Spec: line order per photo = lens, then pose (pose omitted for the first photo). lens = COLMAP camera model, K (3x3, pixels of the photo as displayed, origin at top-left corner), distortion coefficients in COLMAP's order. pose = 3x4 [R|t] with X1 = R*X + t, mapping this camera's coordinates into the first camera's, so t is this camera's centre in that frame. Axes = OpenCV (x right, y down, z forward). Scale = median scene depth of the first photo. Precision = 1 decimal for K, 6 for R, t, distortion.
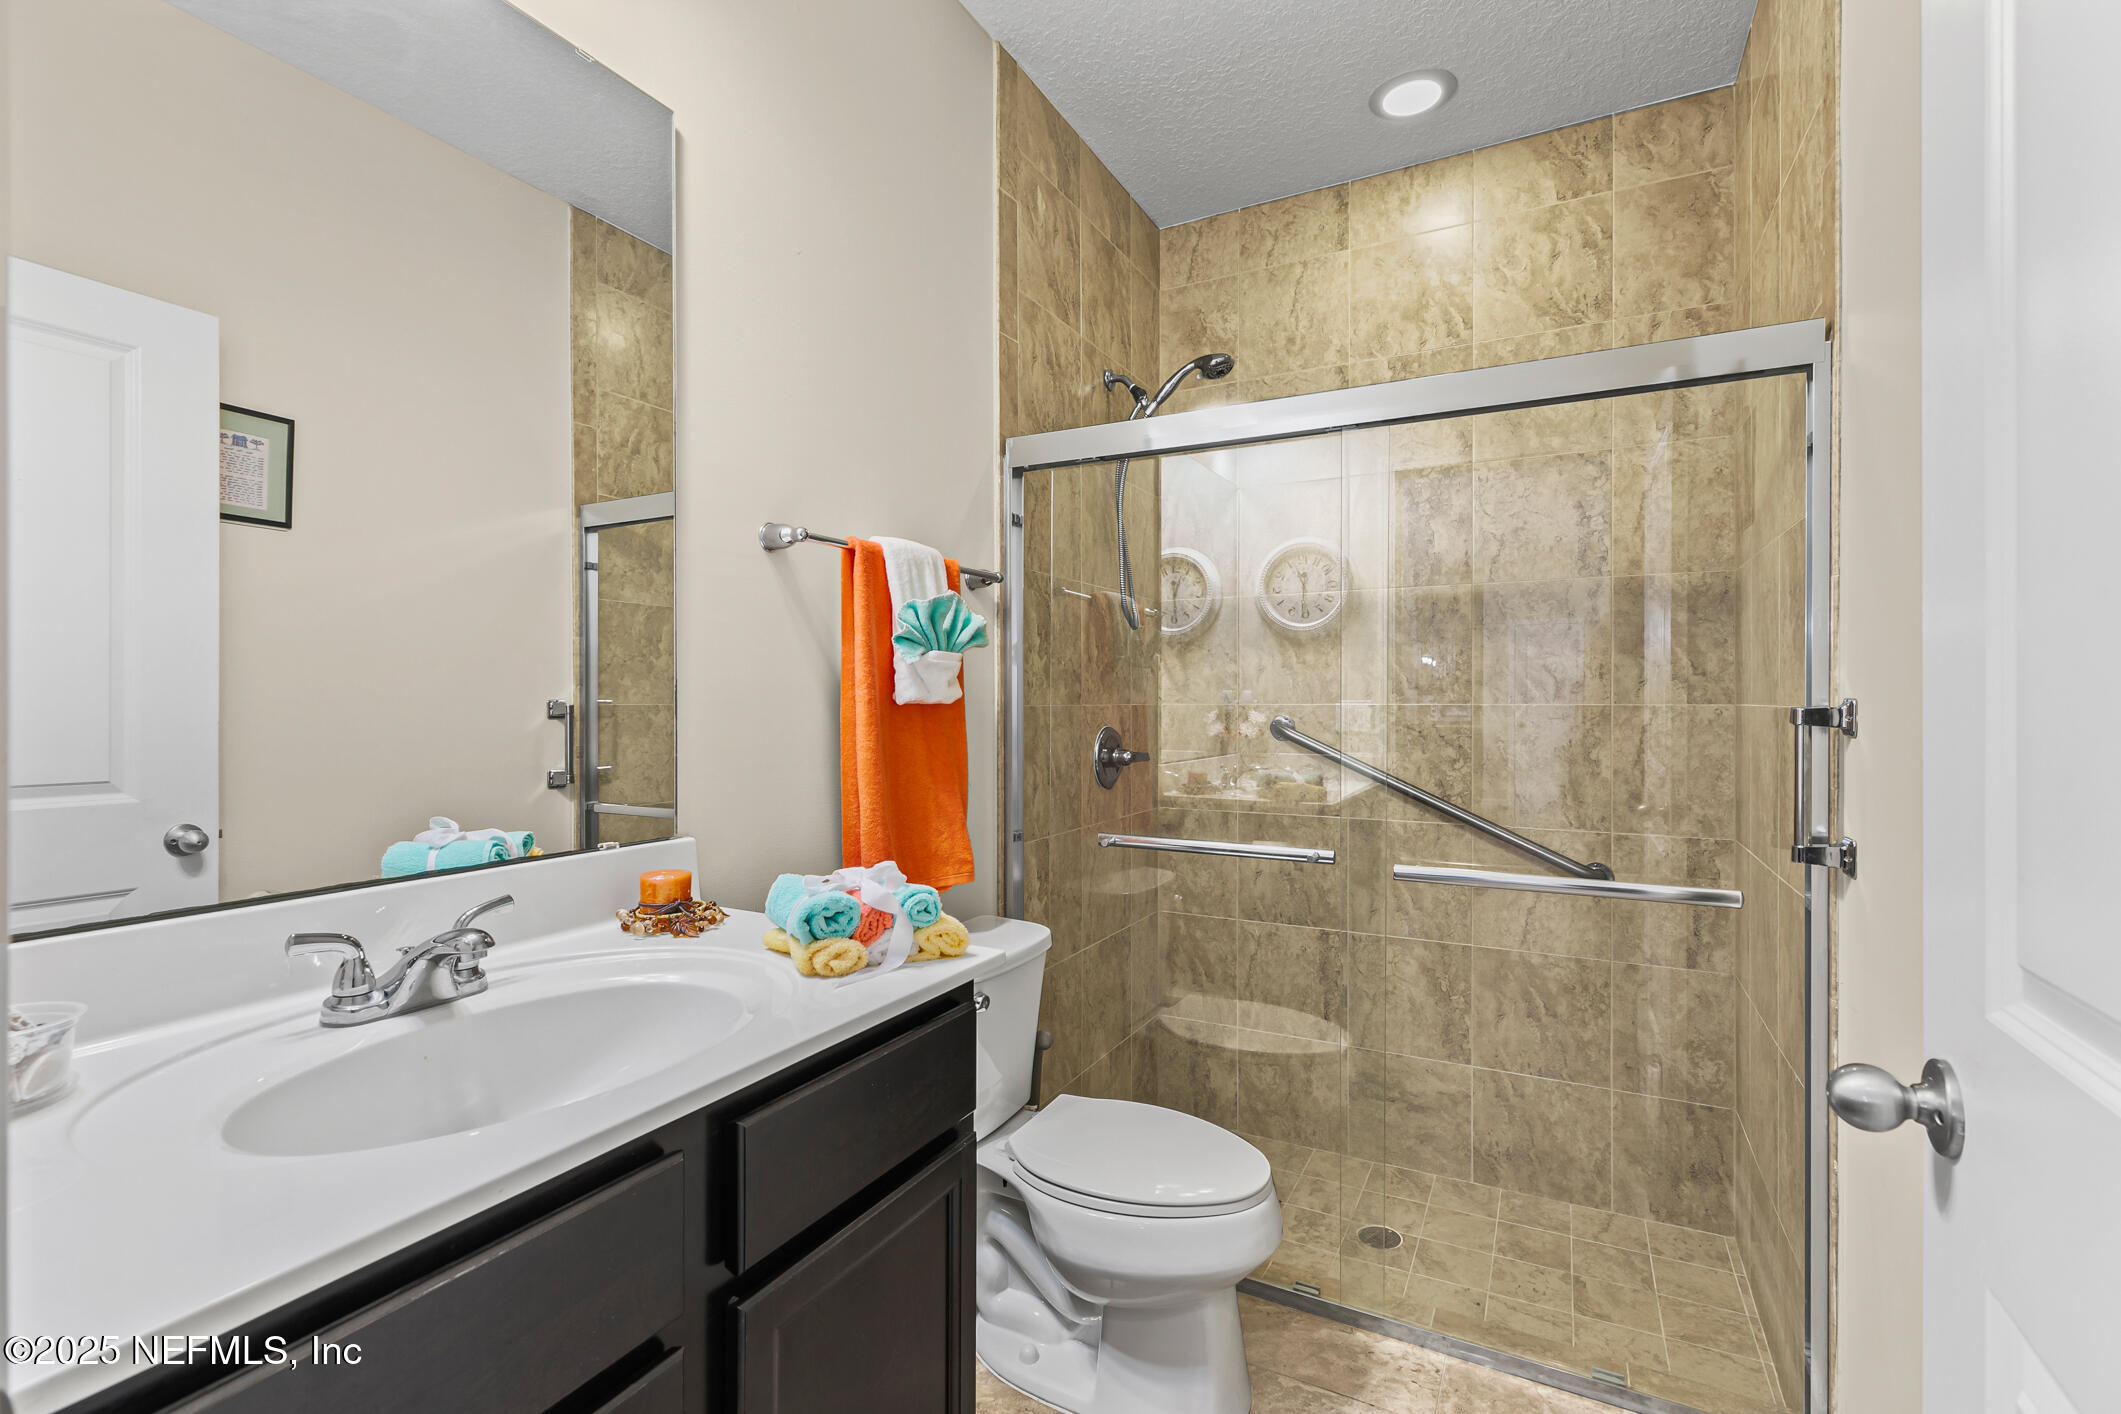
lens RADIAL K [[963.6, 0, 1060.2], [0, 963.6, 696.4], [0, 0, 1]] dist [0.000693, 0.000644]
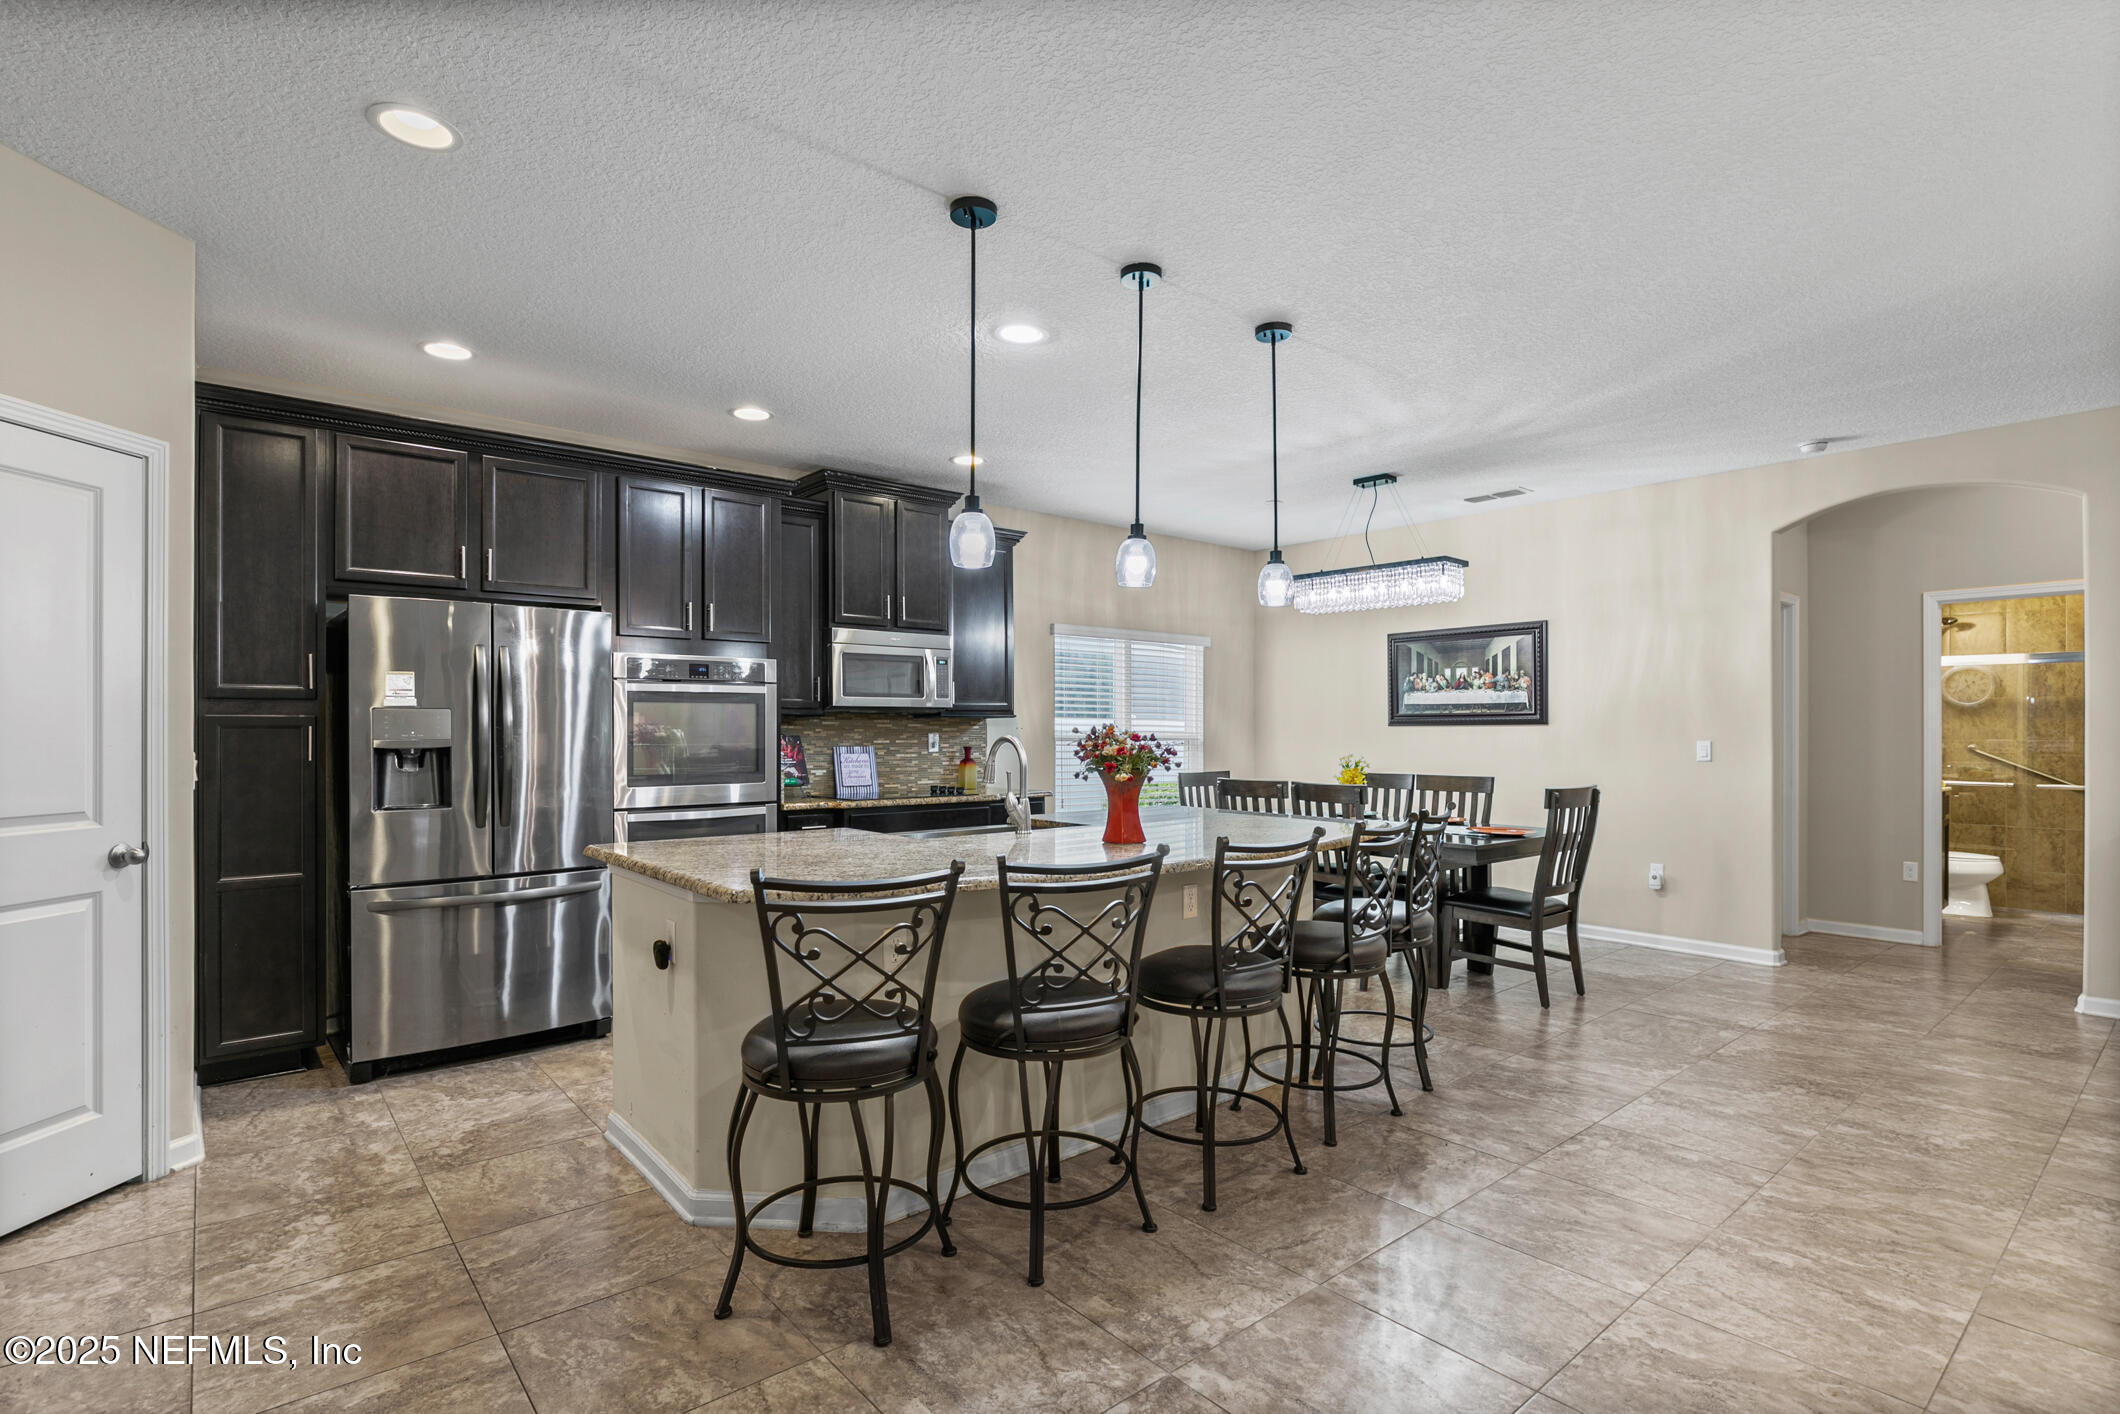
lens RADIAL K [[1035.1, 0, 1055.9], [0, 1035.1, 719.5], [0, 0, 1]] dist [-0.008808, 0.002050]
pose [[0.927342, -0.000985, -0.374213, -1.143574], [-0.000918, 0.999988, -0.004907, -0.035341], [0.374213, 0.004894, 0.927330, -2.793765]]
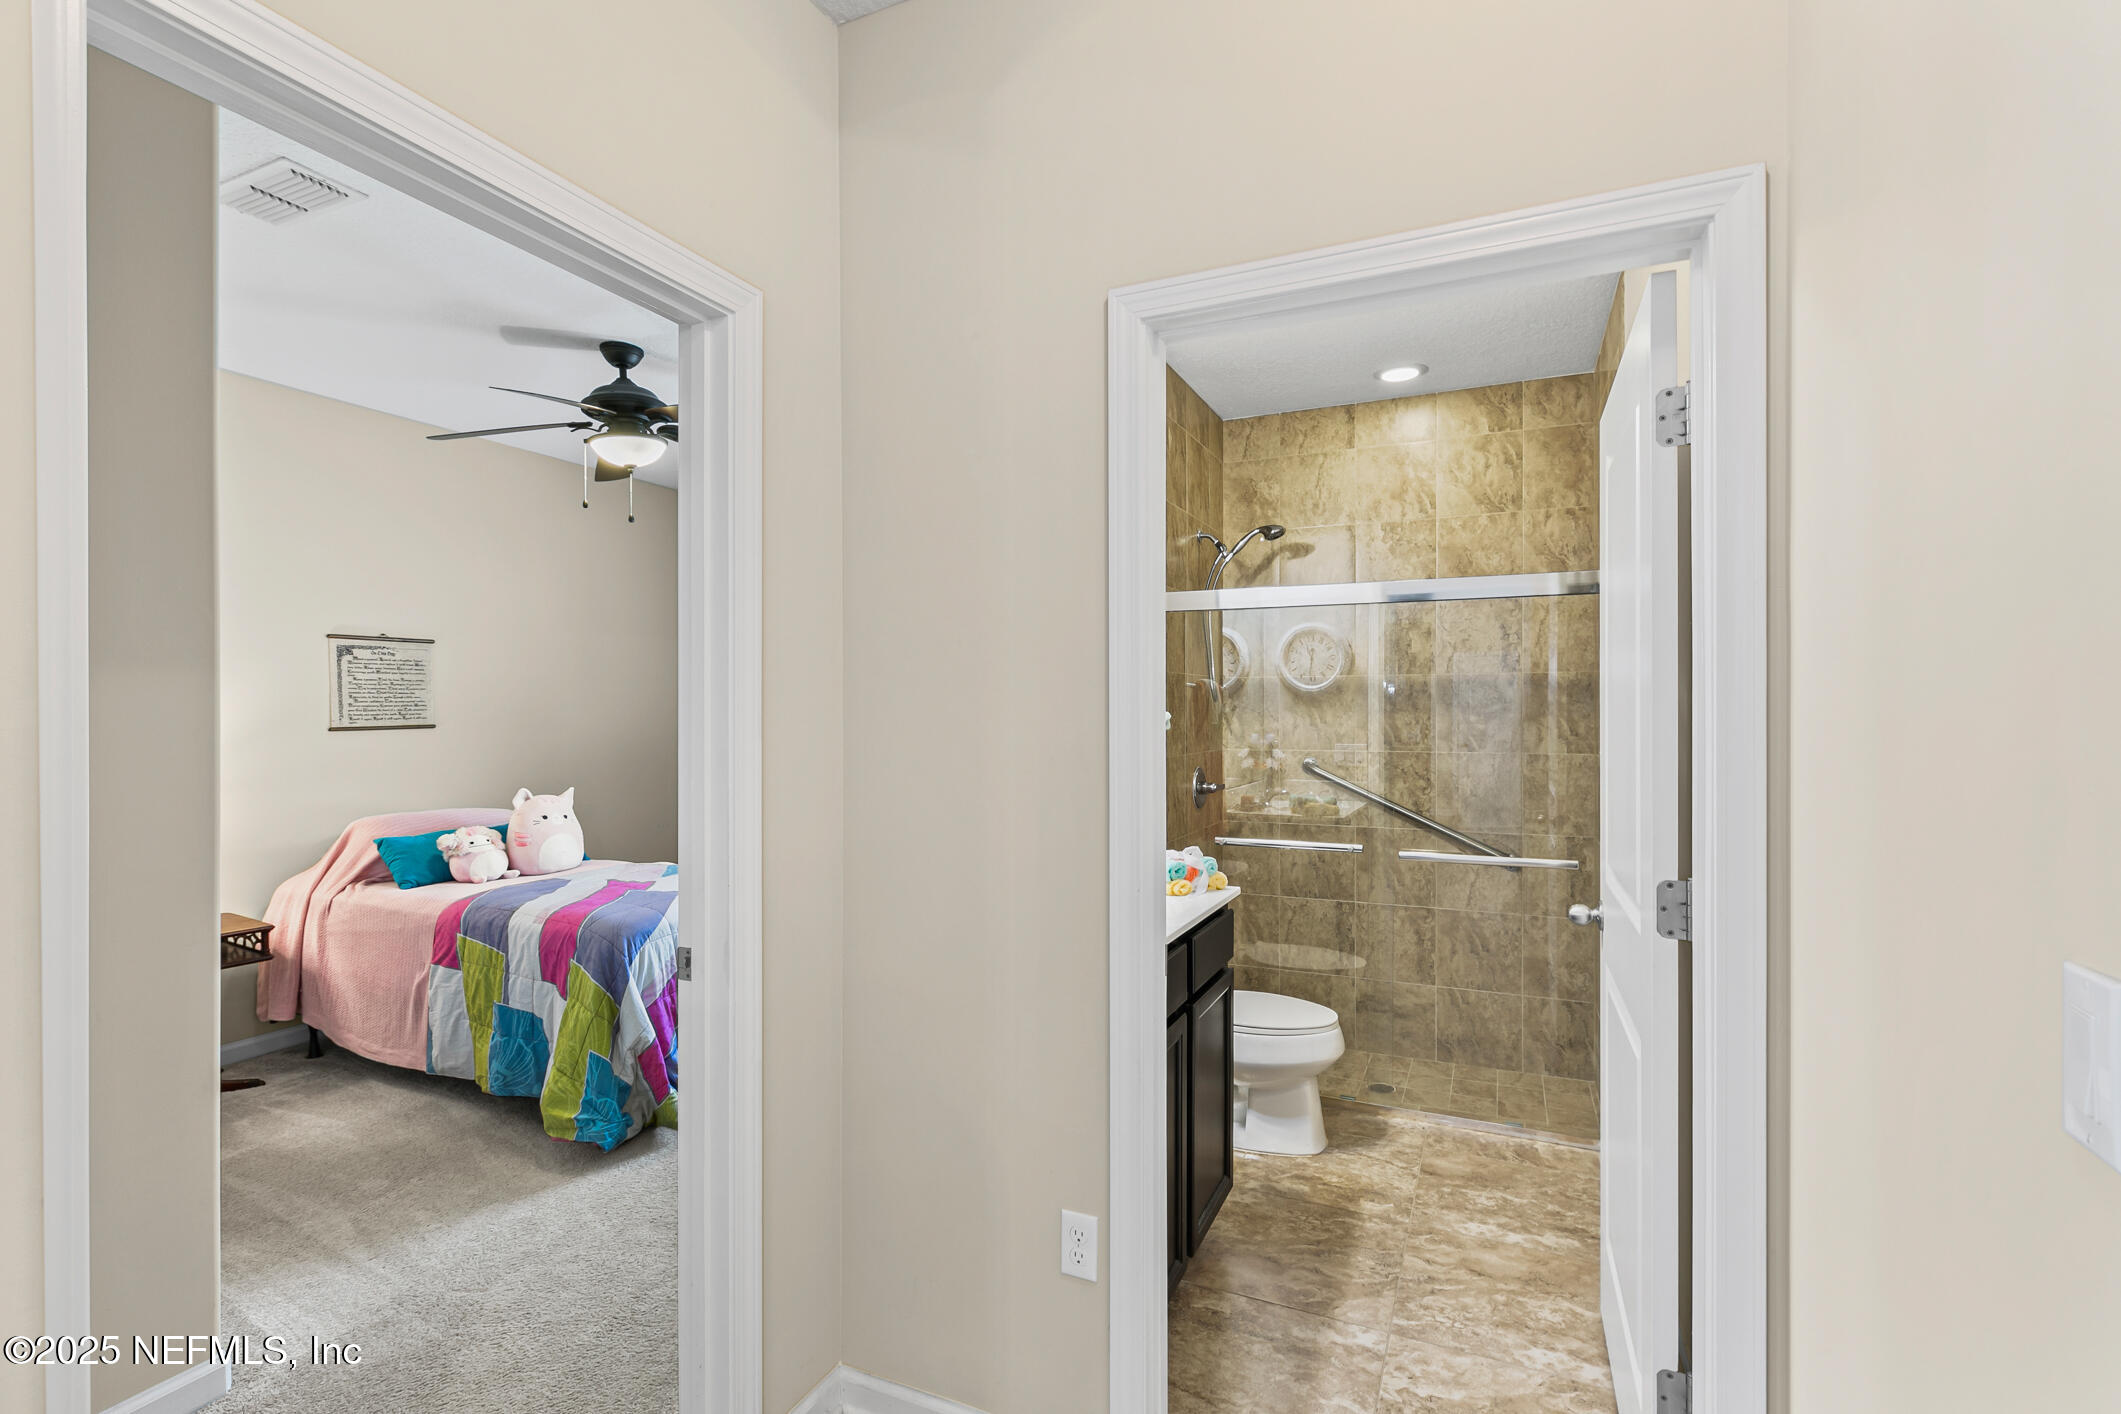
lens RADIAL K [[963.6, 0, 1077.1], [0, 963.6, 714.1], [0, 0, 1]] dist [0.000693, 0.000644]
pose [[0.997810, -0.002630, 0.066088, -0.251144], [0.002338, 0.999987, 0.004501, -0.061383], [-0.066099, -0.004337, 0.997804, -0.508764]]
